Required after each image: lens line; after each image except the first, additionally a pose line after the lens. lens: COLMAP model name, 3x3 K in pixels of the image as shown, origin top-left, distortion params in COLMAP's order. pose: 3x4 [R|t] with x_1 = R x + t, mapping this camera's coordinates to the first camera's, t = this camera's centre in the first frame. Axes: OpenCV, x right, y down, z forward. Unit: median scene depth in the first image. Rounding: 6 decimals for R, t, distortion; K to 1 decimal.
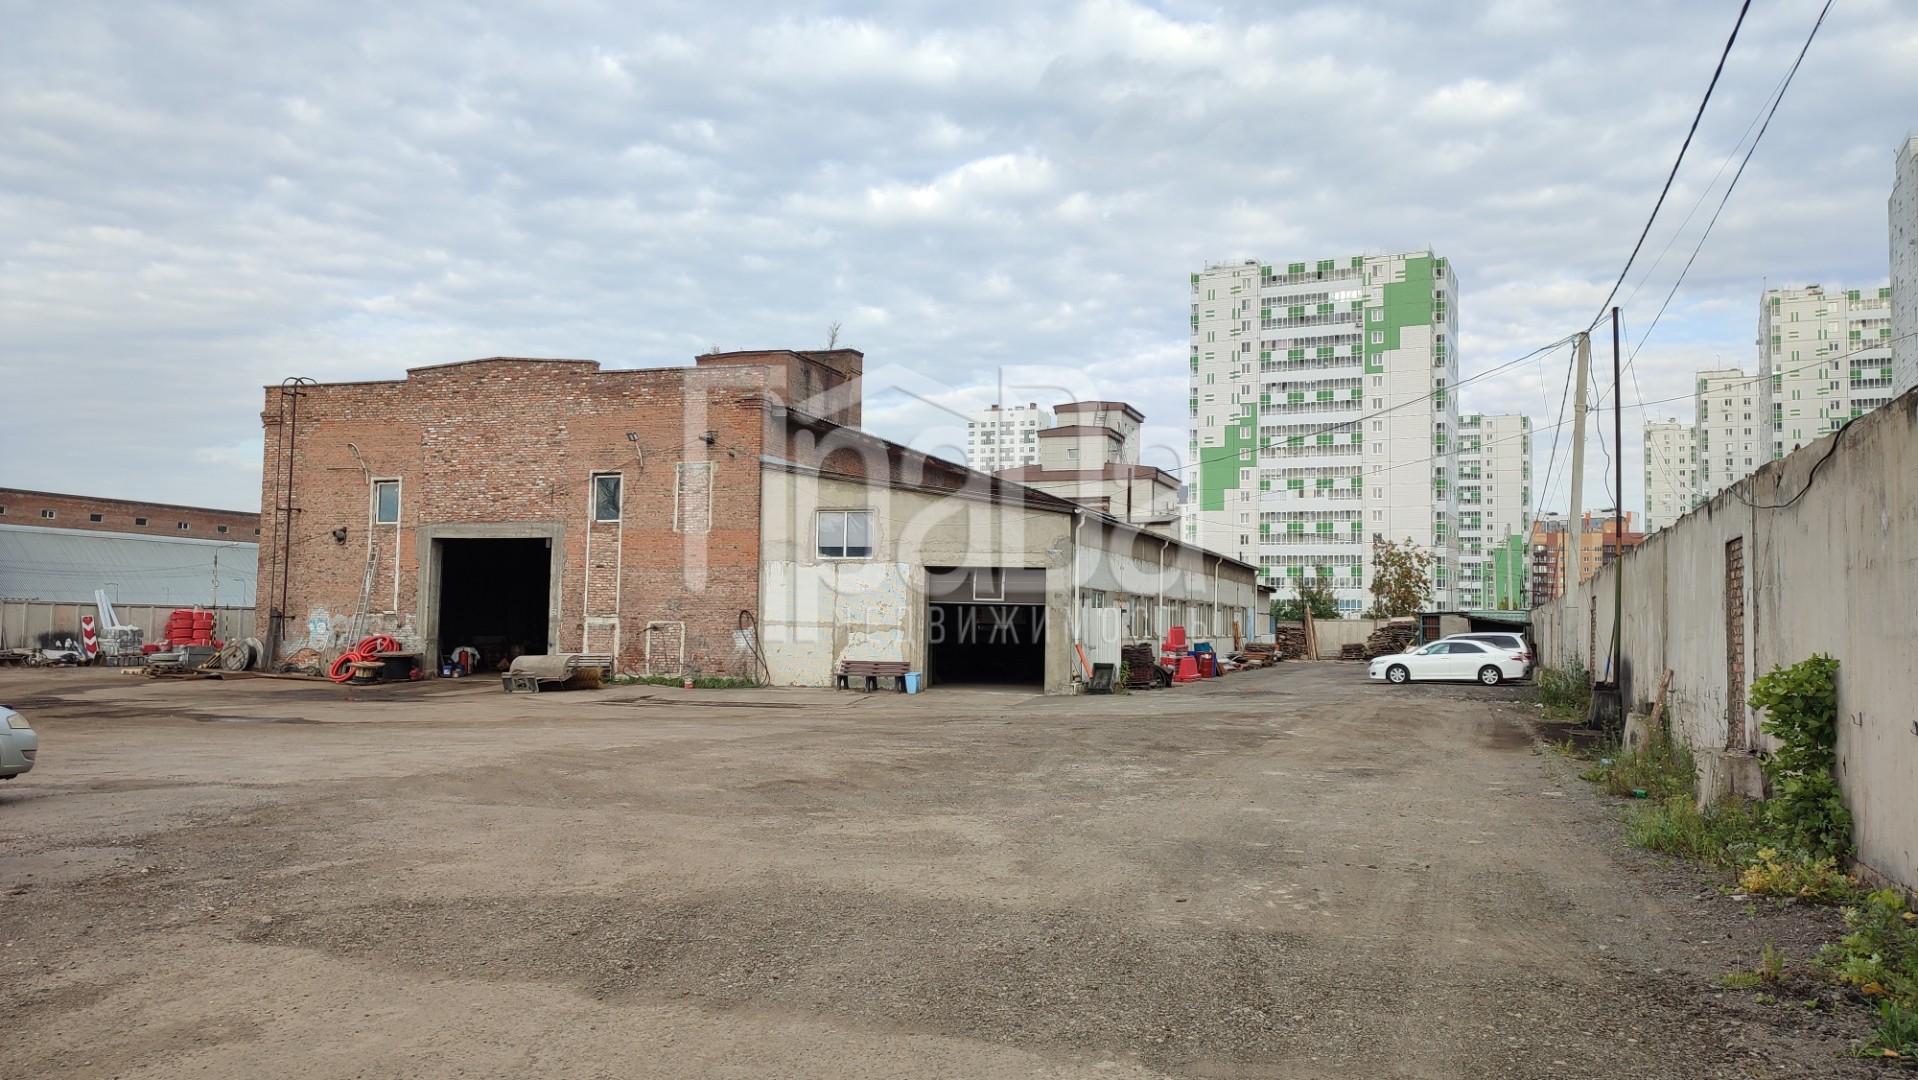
lens RADIAL K [[1358.2, 0, 959.0], [0, 1358.2, 540.0], [0, 0, 1]] dist [0.030875, -0.038212]
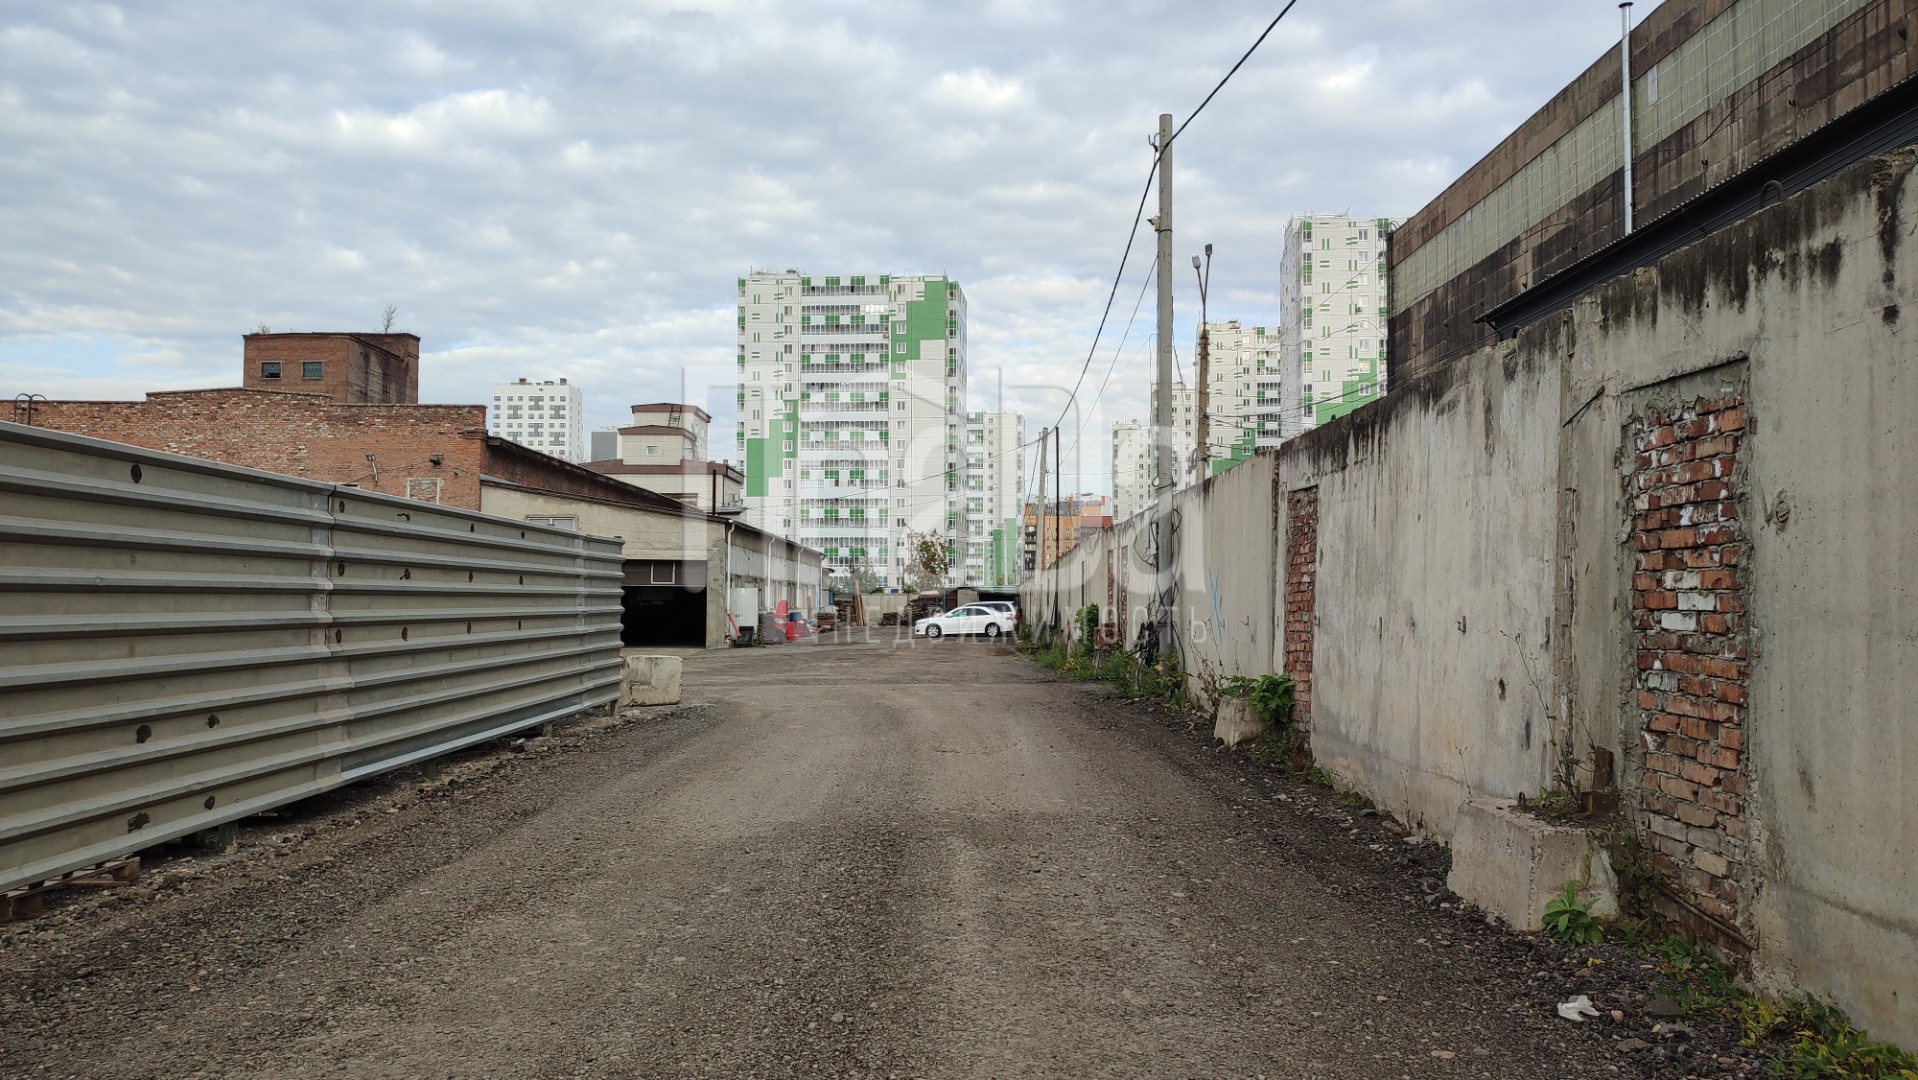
lens RADIAL K [[1358.2, 0, 959.0], [0, 1358.2, 540.0], [0, 0, 1]] dist [0.030875, -0.038212]
pose [[0.939722, 0.001918, 0.341935, -0.142957], [-0.008113, 0.999828, 0.016686, -0.022017], [-0.341844, -0.018454, 0.939575, -0.355779]]
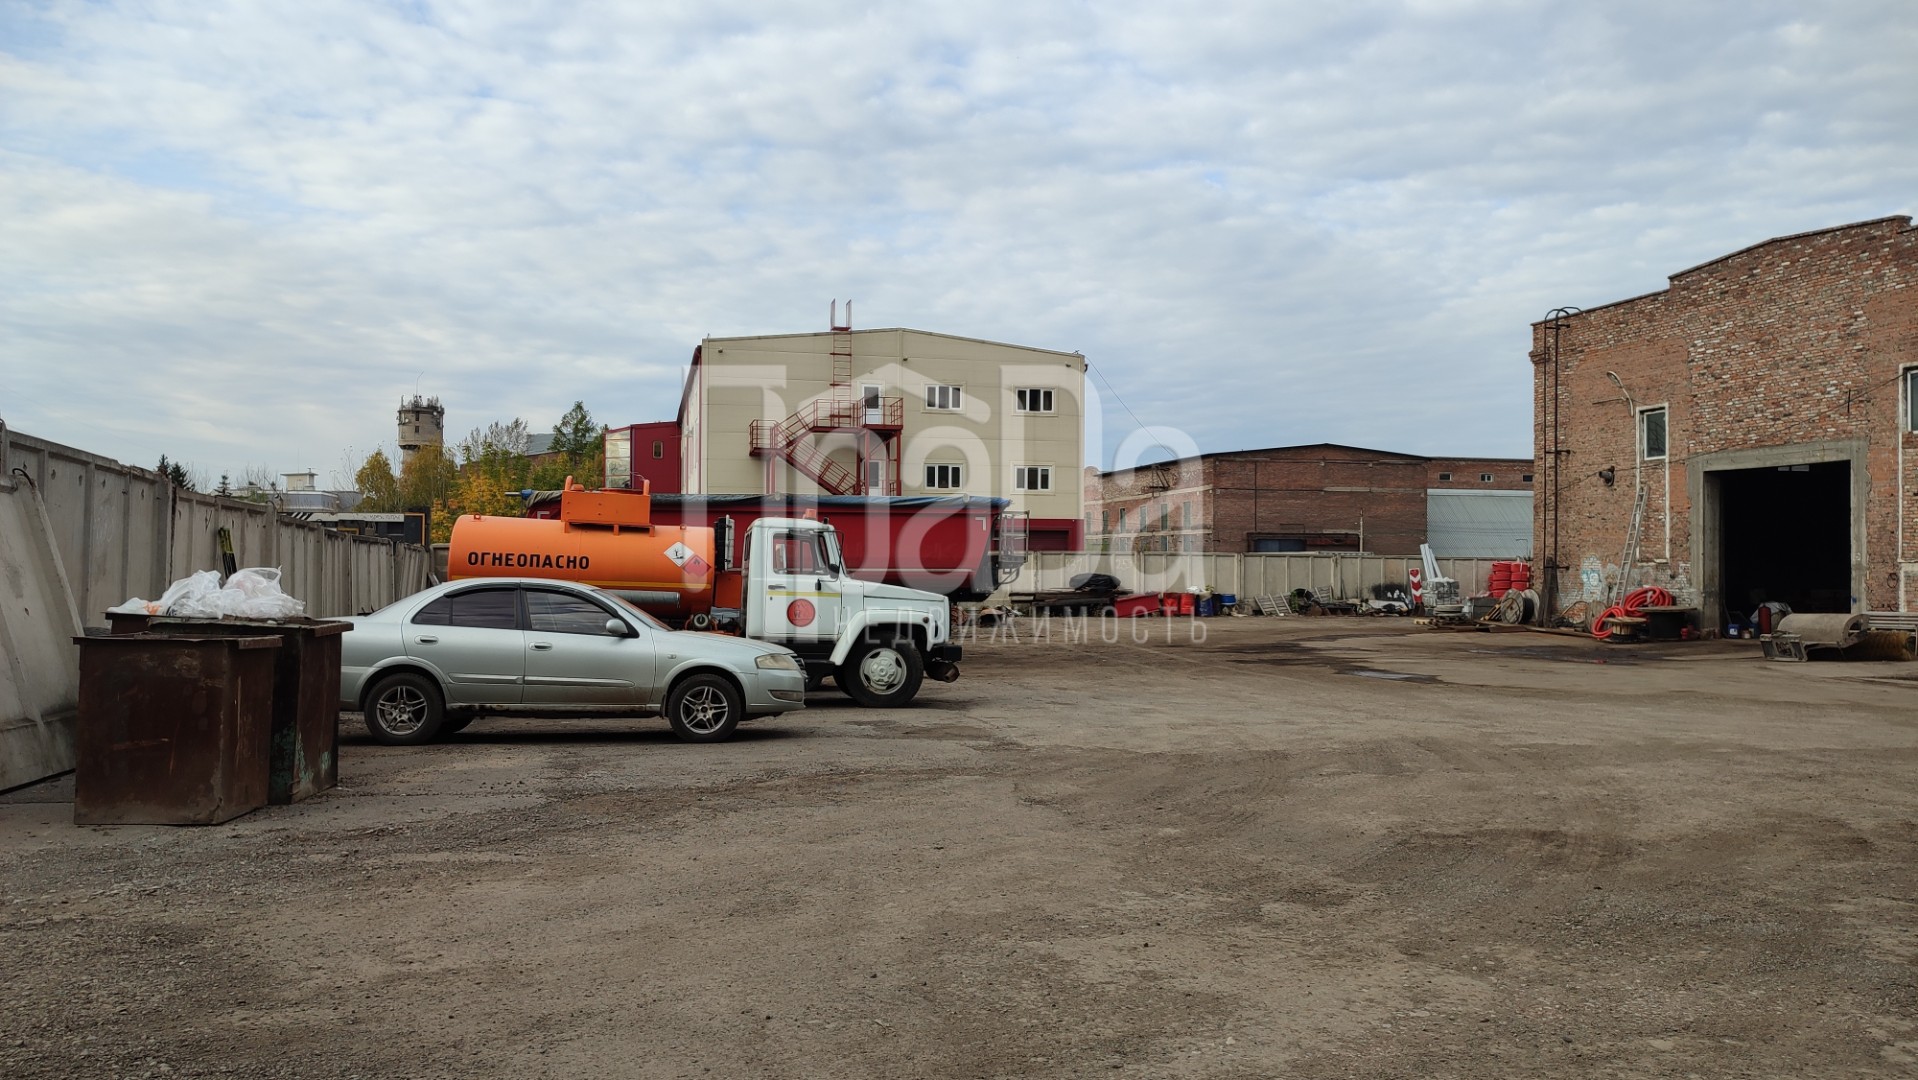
lens RADIAL K [[1358.2, 0, 959.0], [0, 1358.2, 540.0], [0, 0, 1]] dist [0.030875, -0.038212]
pose [[0.539210, -0.027789, -0.841713, 0.069462], [0.055808, 0.998438, 0.002789, 0.012197], [0.840320, -0.048478, 0.539918, 0.153644]]
